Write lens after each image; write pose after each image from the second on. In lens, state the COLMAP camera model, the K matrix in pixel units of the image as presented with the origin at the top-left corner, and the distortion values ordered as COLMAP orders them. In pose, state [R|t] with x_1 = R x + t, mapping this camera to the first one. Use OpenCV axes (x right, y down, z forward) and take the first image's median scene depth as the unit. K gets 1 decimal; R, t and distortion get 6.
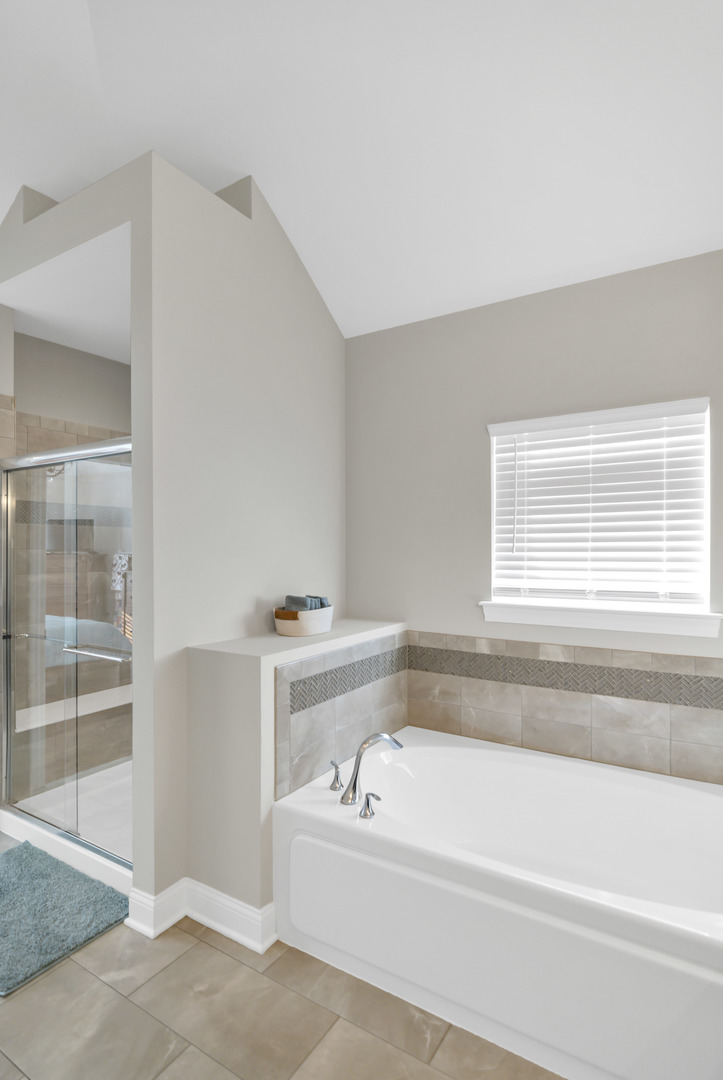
lens RADIAL K [[549.5, 0, 360.7], [0, 549.5, 546.8], [0, 0, 1]] dist [-0.007029, -0.001167]
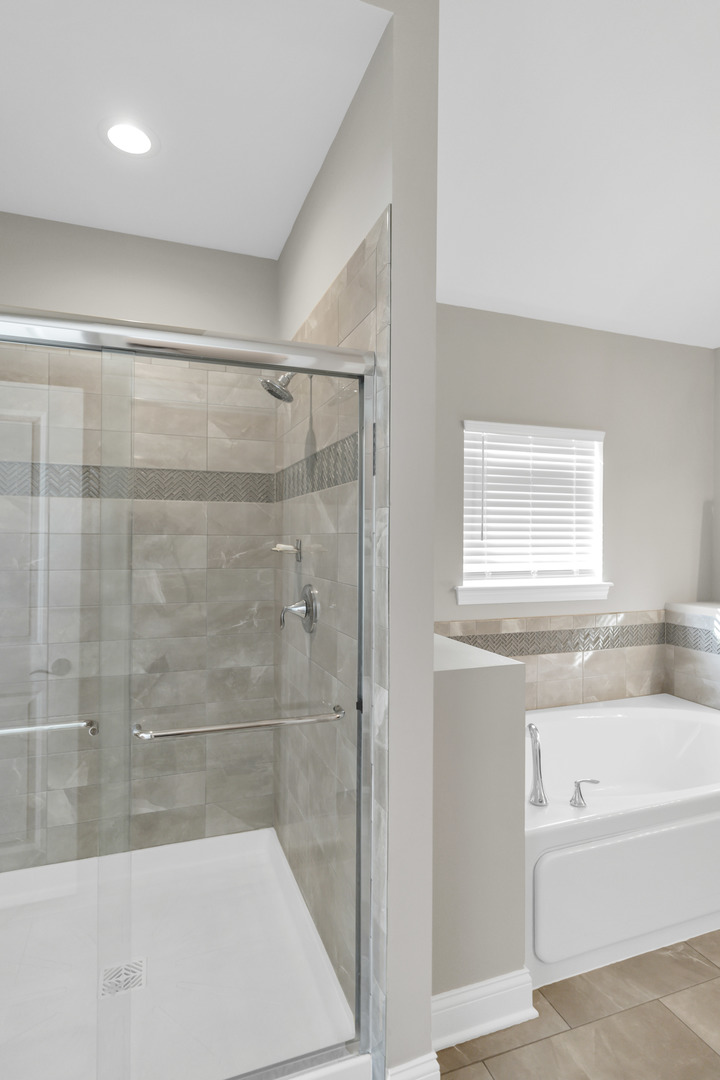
lens RADIAL K [[549.5, 0, 356.0], [0, 549.5, 535.2], [0, 0, 1]] dist [-0.007029, -0.001167]
pose [[0.627936, 0.010960, 0.778188, -0.790276], [-0.007954, 0.999939, -0.007665, 0.012206], [-0.778224, -0.001376, 0.627985, 0.539855]]
